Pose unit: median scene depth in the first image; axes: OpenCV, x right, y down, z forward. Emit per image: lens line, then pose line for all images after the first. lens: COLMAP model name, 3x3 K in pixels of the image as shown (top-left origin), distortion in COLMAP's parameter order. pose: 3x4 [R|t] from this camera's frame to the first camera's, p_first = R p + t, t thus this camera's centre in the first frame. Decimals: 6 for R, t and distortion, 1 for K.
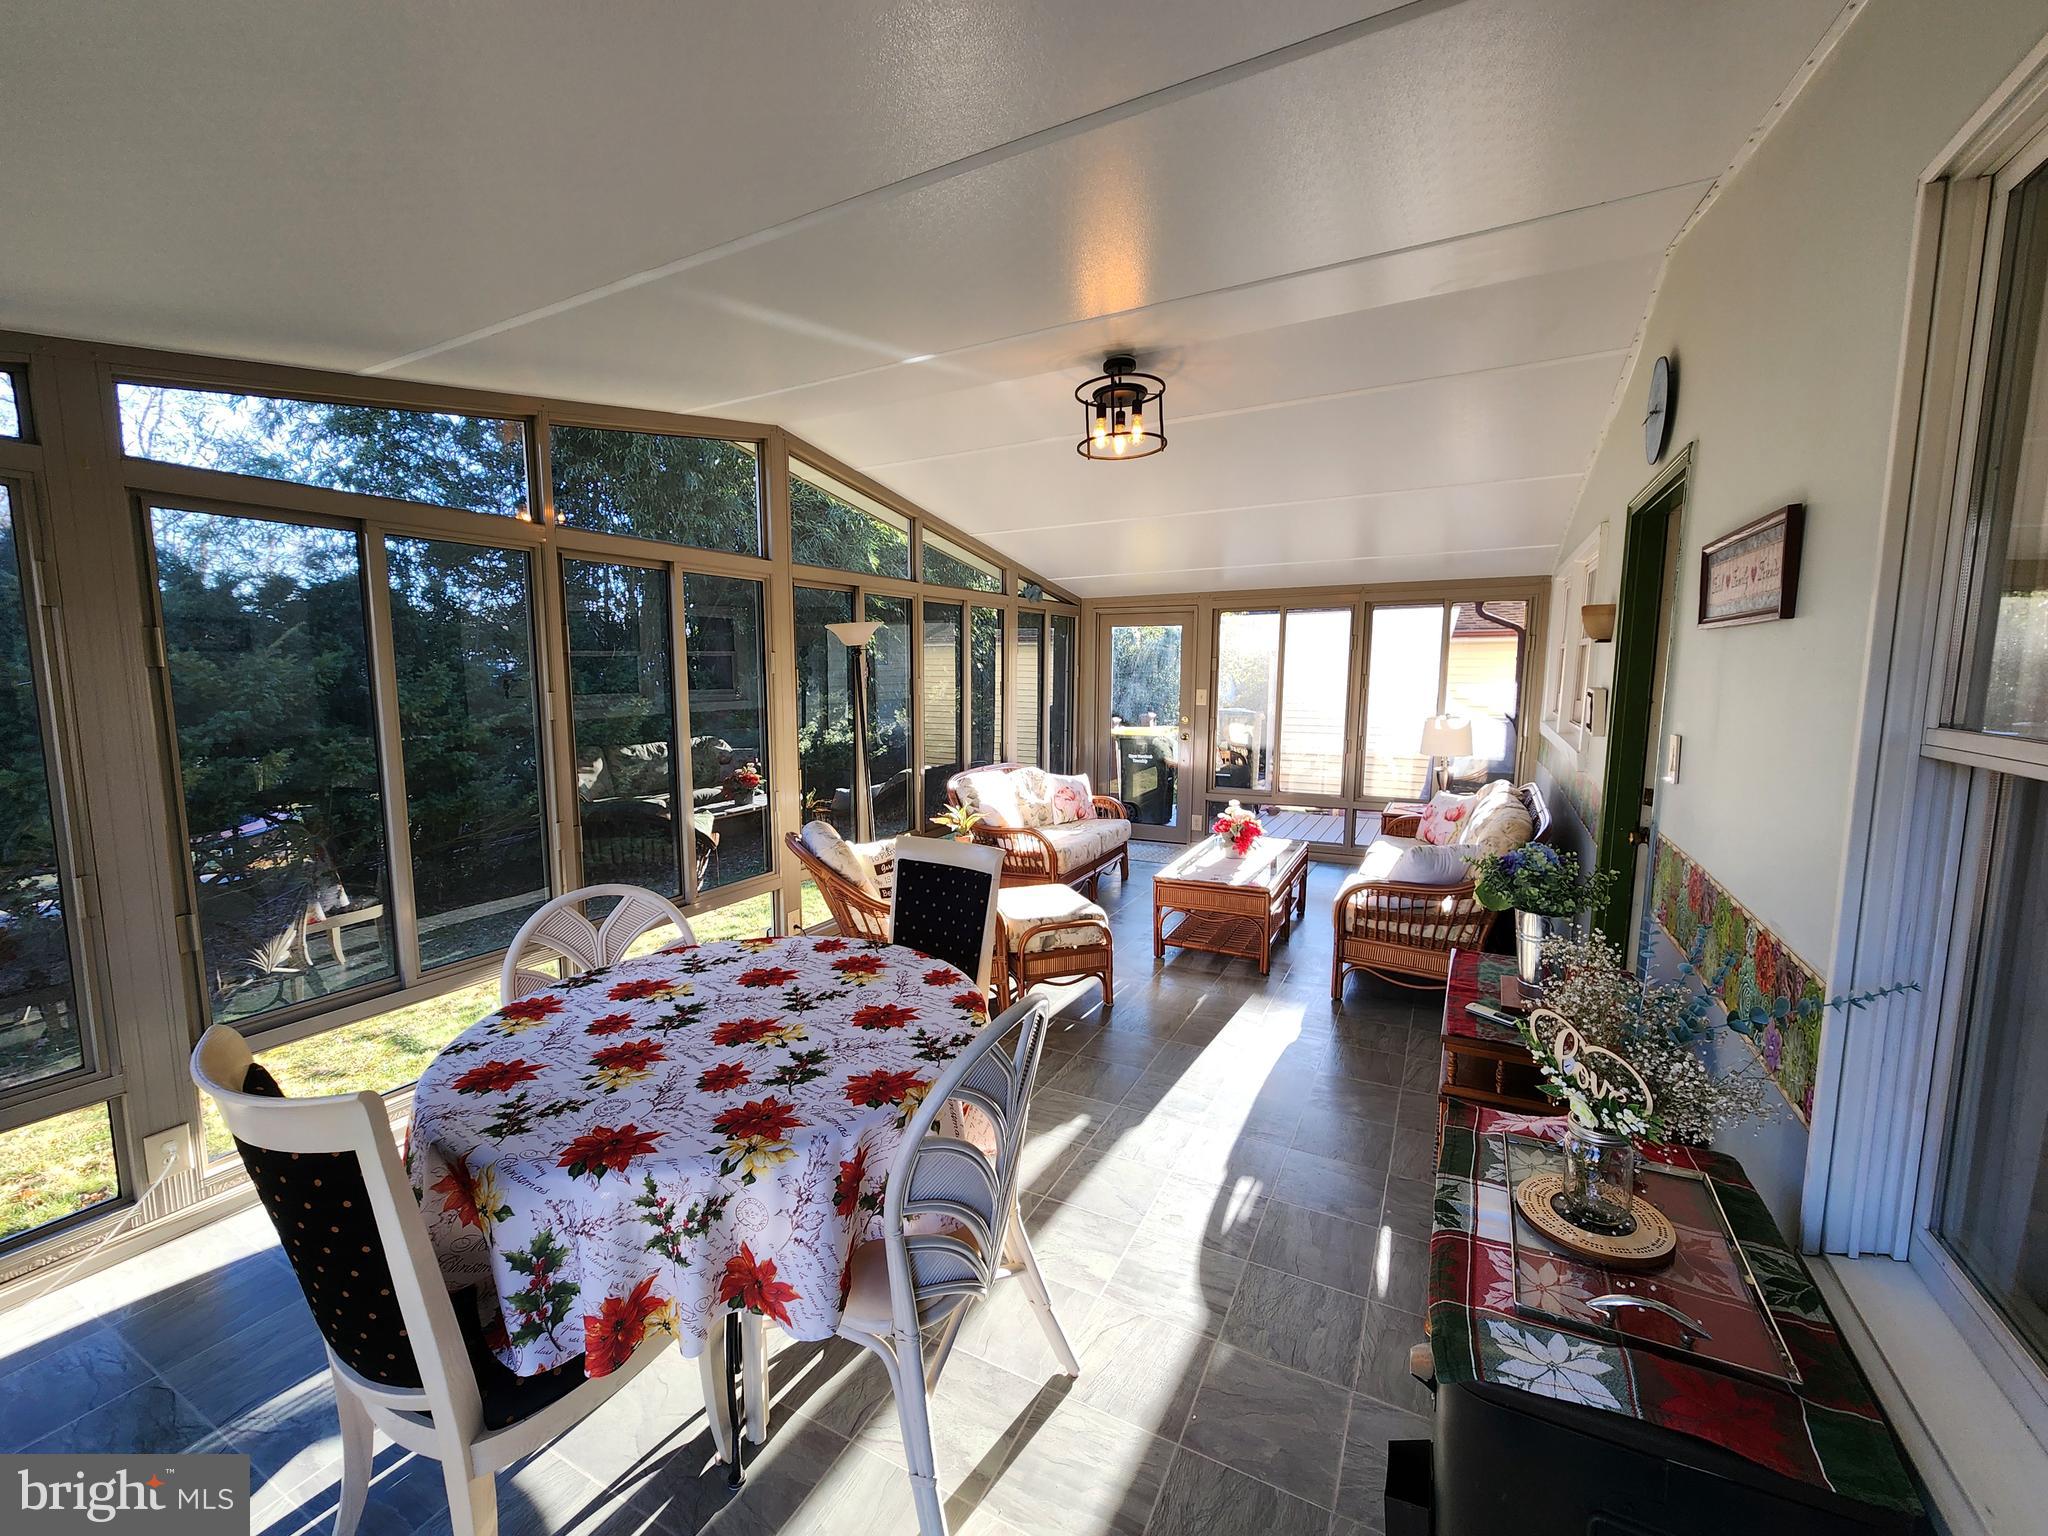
lens RADIAL K [[840.8, 0, 1030.5], [0, 840.8, 769.2], [0, 0, 1]] dist [-0.000361, -0.000818]
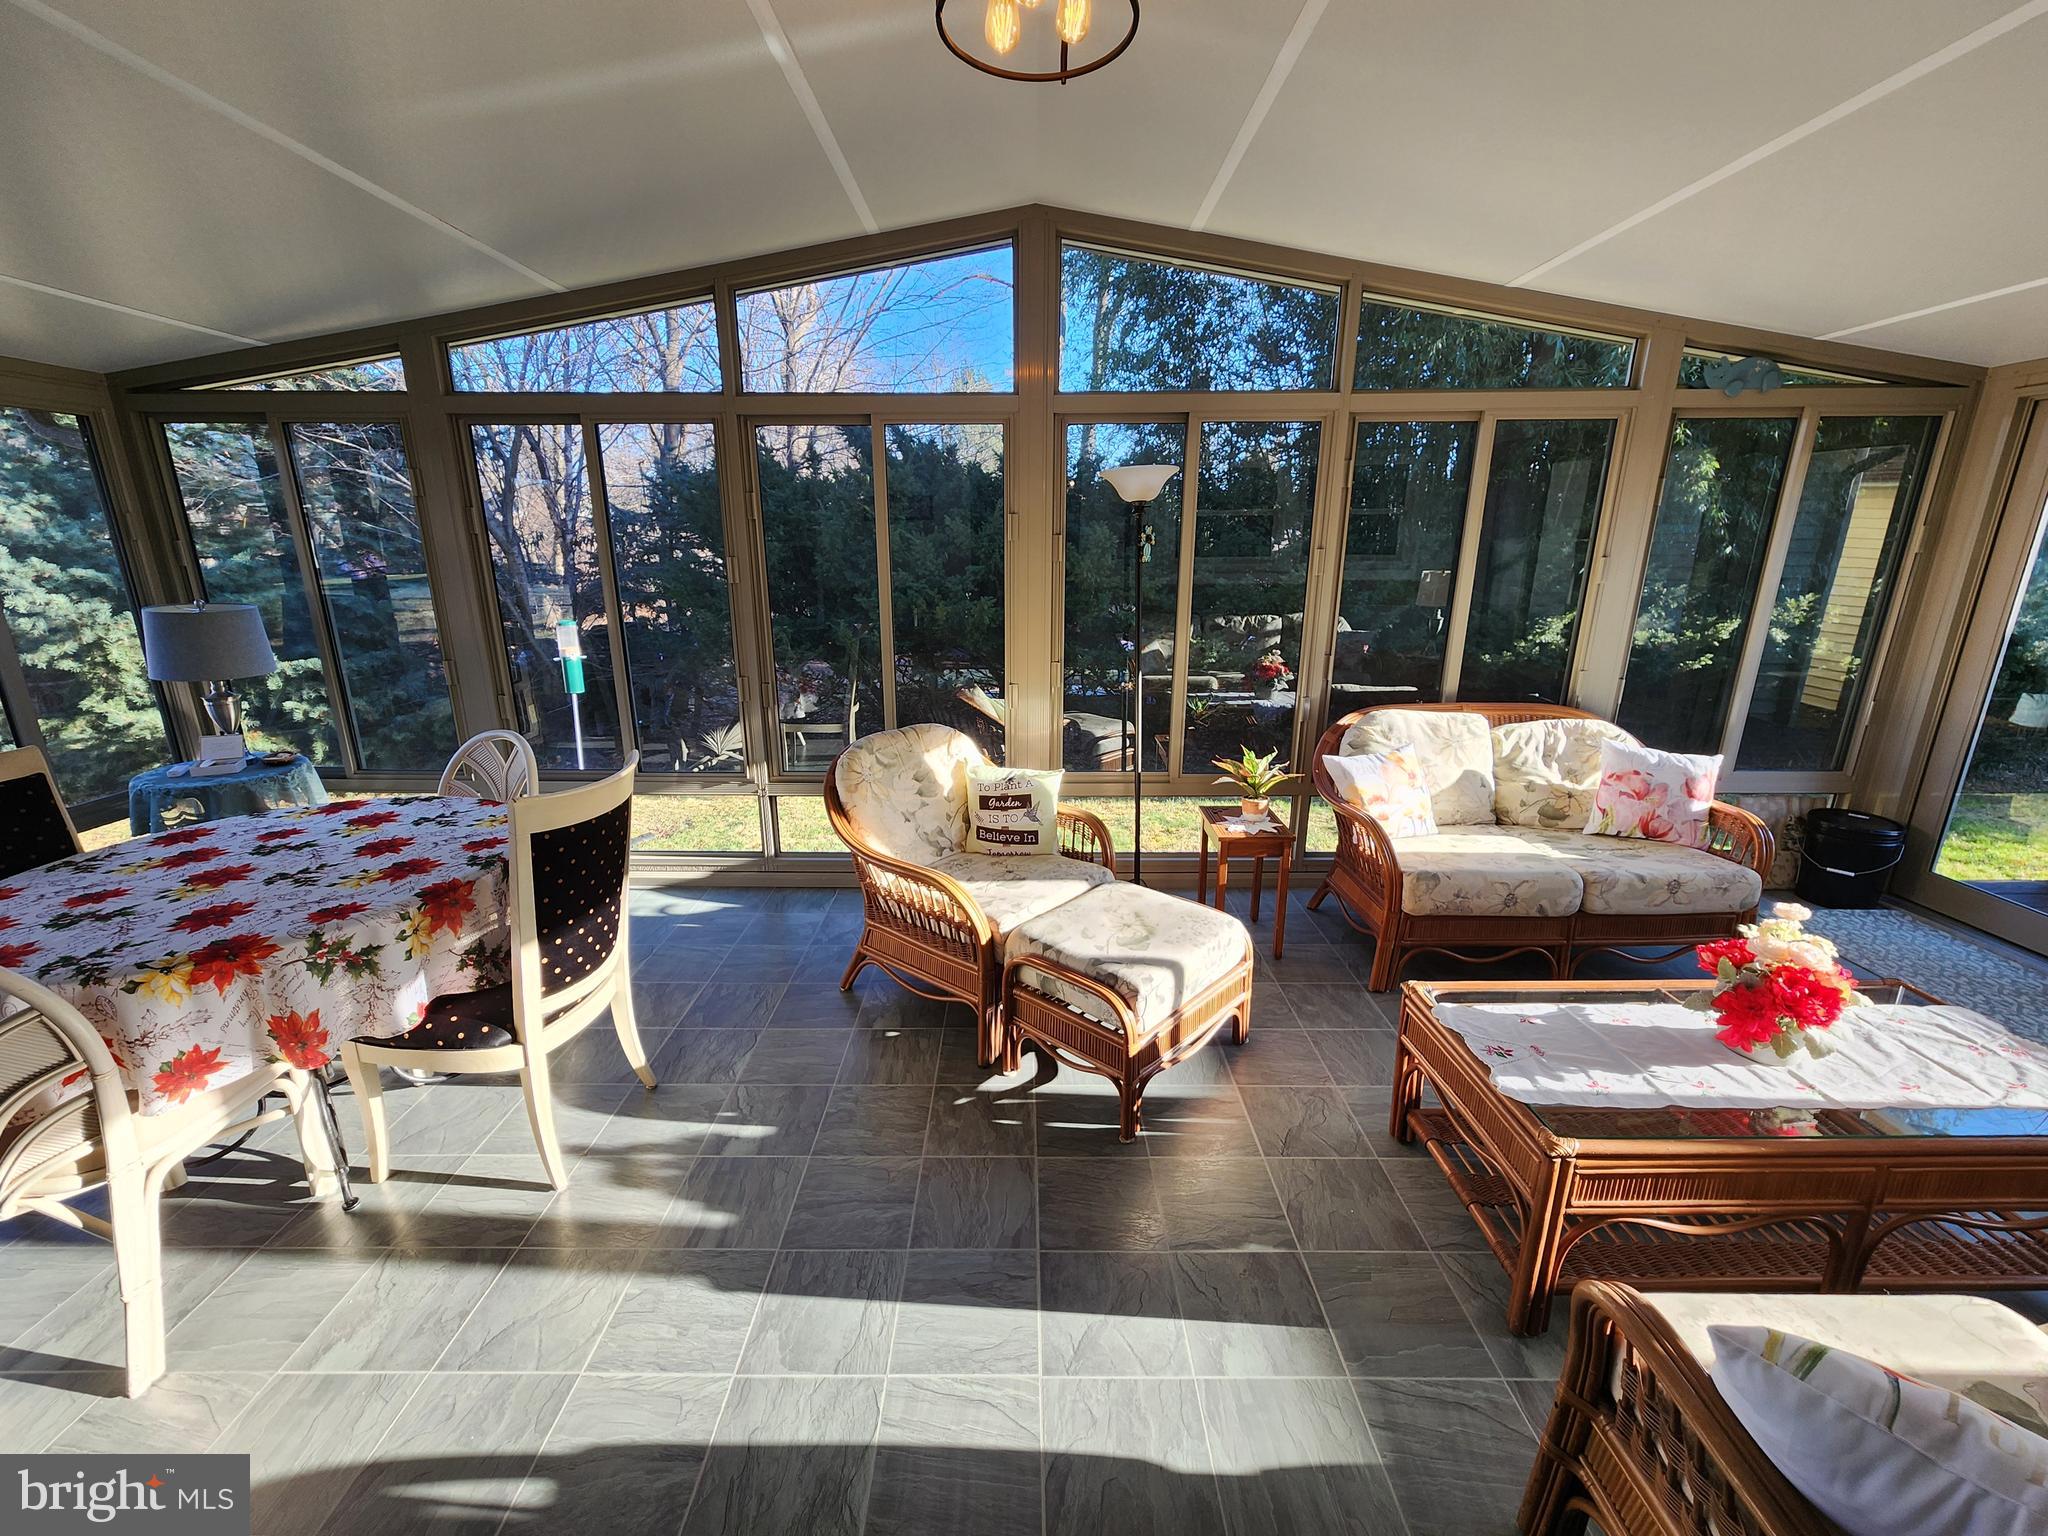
lens RADIAL K [[840.8, 0, 1019.0], [0, 840.8, 768.7], [0, 0, 1]] dist [-0.000361, -0.000818]
pose [[0.450851, 0.242829, -0.858934, 0.840561], [-0.104546, 0.970026, 0.219361, -0.143406], [0.886456, -0.009101, 0.462724, 1.133154]]
